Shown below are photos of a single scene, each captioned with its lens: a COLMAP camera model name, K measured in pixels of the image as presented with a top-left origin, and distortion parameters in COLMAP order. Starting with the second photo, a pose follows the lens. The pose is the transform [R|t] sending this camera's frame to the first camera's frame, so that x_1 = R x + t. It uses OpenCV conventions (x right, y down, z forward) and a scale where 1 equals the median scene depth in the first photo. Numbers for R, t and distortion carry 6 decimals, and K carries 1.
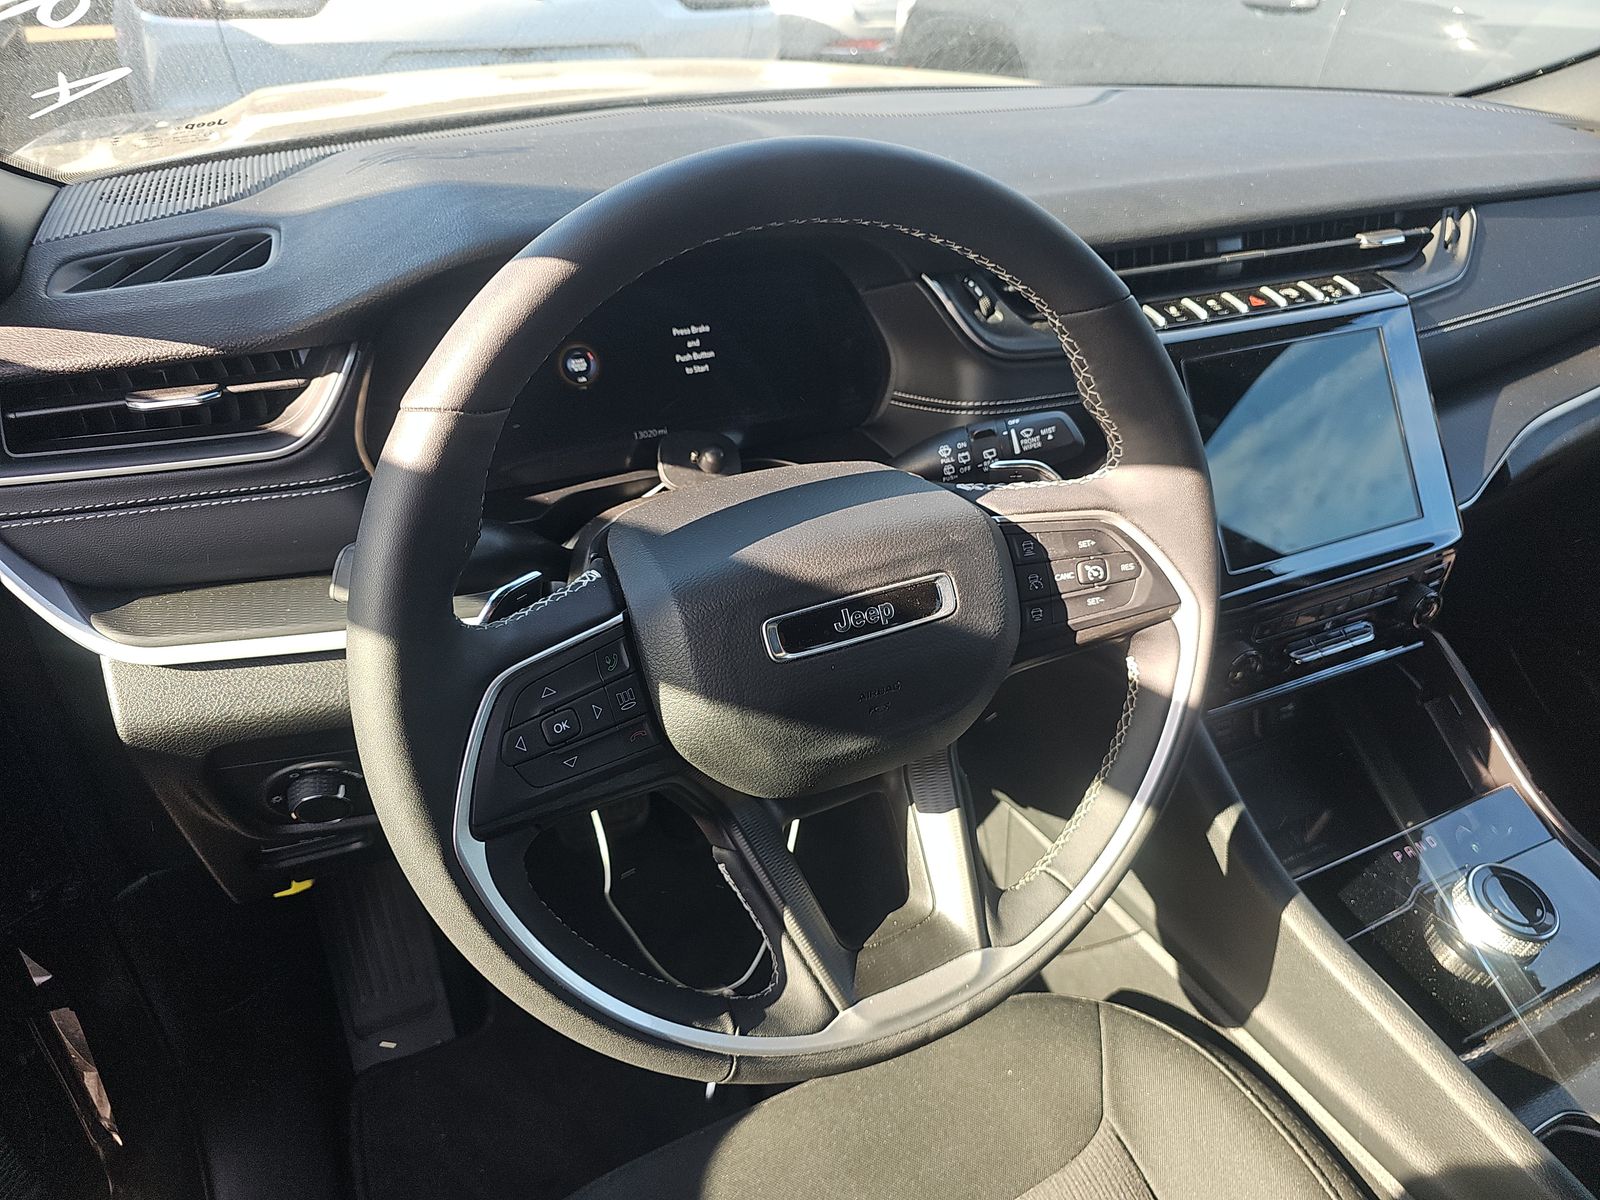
lens RADIAL K [[1069.3, 0, 800.0], [0, 1069.3, 616.1], [0, 0, 1]] dist [-0.002347, -0.002250]
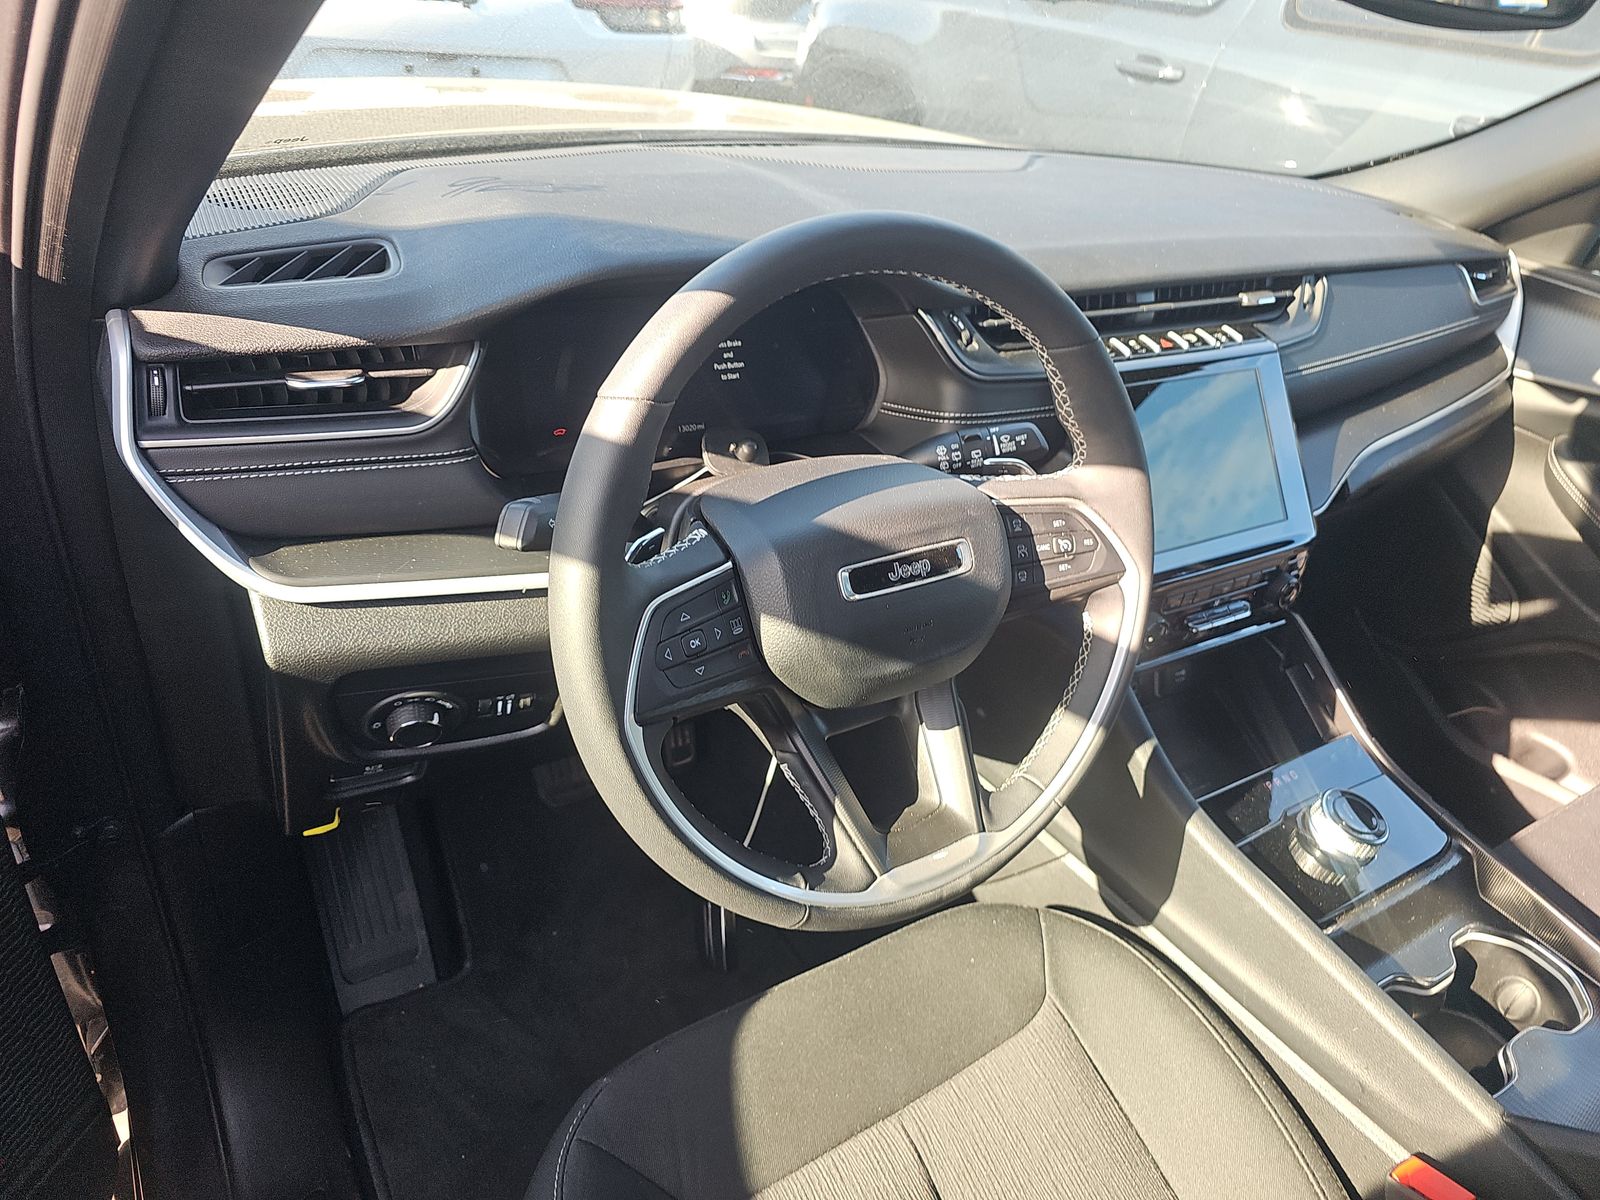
lens RADIAL K [[1074.0, 0, 800.0], [0, 1074.0, 600.0], [0, 0, 1]] dist [0.006850, 0.000512]
pose [[0.991550, 0.020923, 0.128027, -0.176355], [-0.017589, 0.999477, -0.027119, 0.055783], [-0.128527, 0.024638, 0.991400, -0.217634]]
